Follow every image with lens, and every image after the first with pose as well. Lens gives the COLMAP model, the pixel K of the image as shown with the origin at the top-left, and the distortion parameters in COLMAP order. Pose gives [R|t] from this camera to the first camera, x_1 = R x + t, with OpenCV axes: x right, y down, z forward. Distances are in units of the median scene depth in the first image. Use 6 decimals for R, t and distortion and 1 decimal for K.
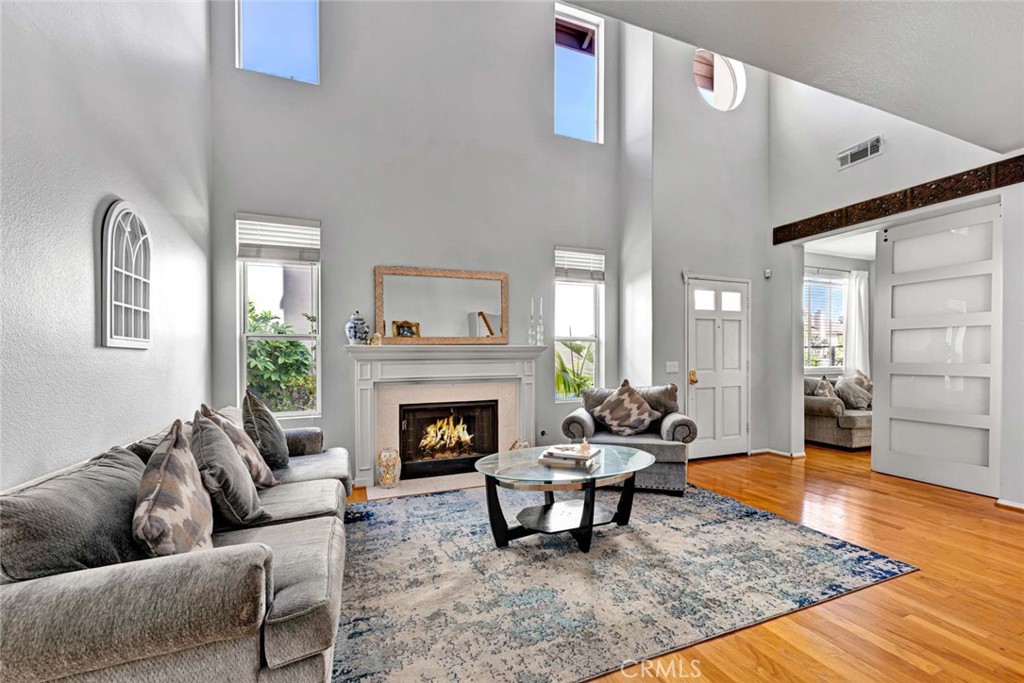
lens RADIAL K [[452.9, 0, 513.4], [0, 452.9, 353.4], [0, 0, 1]] dist [-0.000680, 0.008080]
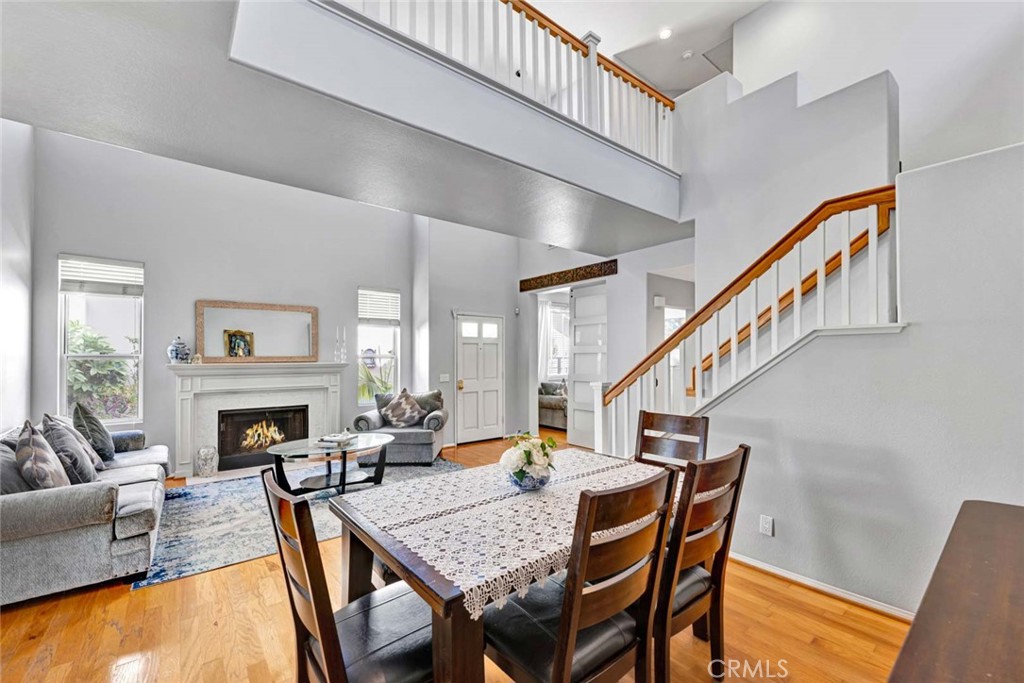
lens RADIAL K [[452.9, 0, 513.4], [0, 452.9, 353.4], [0, 0, 1]] dist [-0.000680, 0.008080]
pose [[0.957764, 0.007420, 0.287460, 0.175199], [-0.006070, 0.999966, -0.005586, -0.044589], [-0.287491, 0.003605, 0.957776, -0.452552]]
